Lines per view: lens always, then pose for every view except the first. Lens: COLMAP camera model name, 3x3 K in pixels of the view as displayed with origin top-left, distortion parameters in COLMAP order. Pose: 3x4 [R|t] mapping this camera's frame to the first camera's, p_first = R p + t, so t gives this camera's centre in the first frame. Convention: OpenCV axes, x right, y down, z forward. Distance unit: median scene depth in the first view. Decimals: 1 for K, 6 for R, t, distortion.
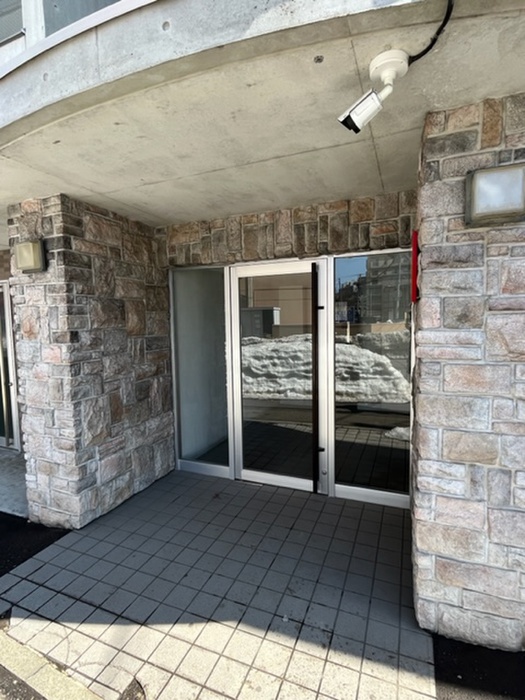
lens RADIAL K [[357.3, 0, 259.9], [0, 357.3, 347.9], [0, 0, 1]] dist [-0.003071, 0.000072]
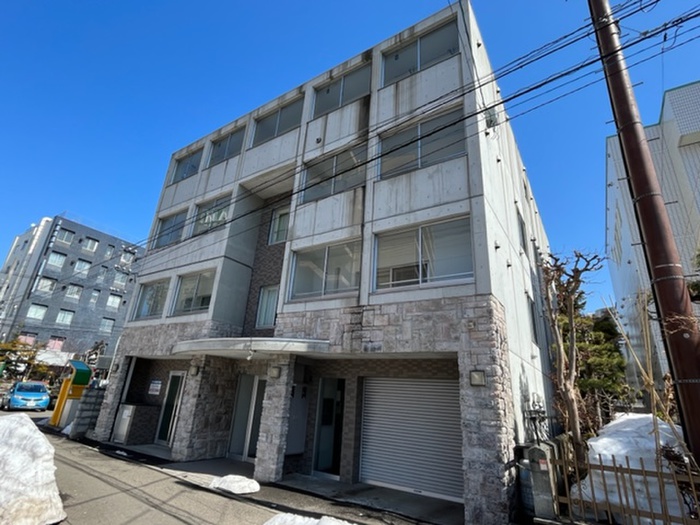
lens RADIAL K [[357.3, 0, 348.9], [0, 357.3, 262.8], [0, 0, 1]] dist [-0.003071, 0.000072]
pose [[0.979288, 0.009126, -0.202265, 1.509186], [-0.094553, 0.903974, -0.417003, 0.101848], [0.179037, 0.427491, 0.886114, -2.236069]]
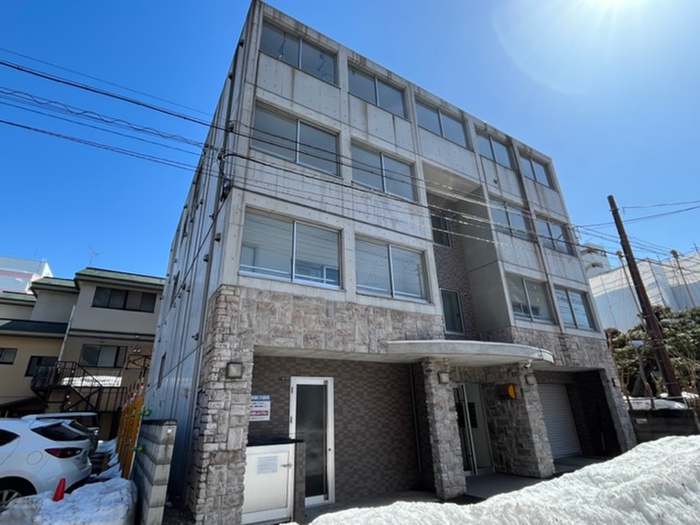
lens RADIAL K [[357.3, 0, 348.9], [0, 357.3, 263.8], [0, 0, 1]] dist [-0.003071, 0.000072]
pose [[0.598240, 0.311600, 0.738251, -3.309769], [0.076777, 0.894769, -0.439879, 0.113860], [-0.797630, 0.319834, 0.511363, -0.125278]]
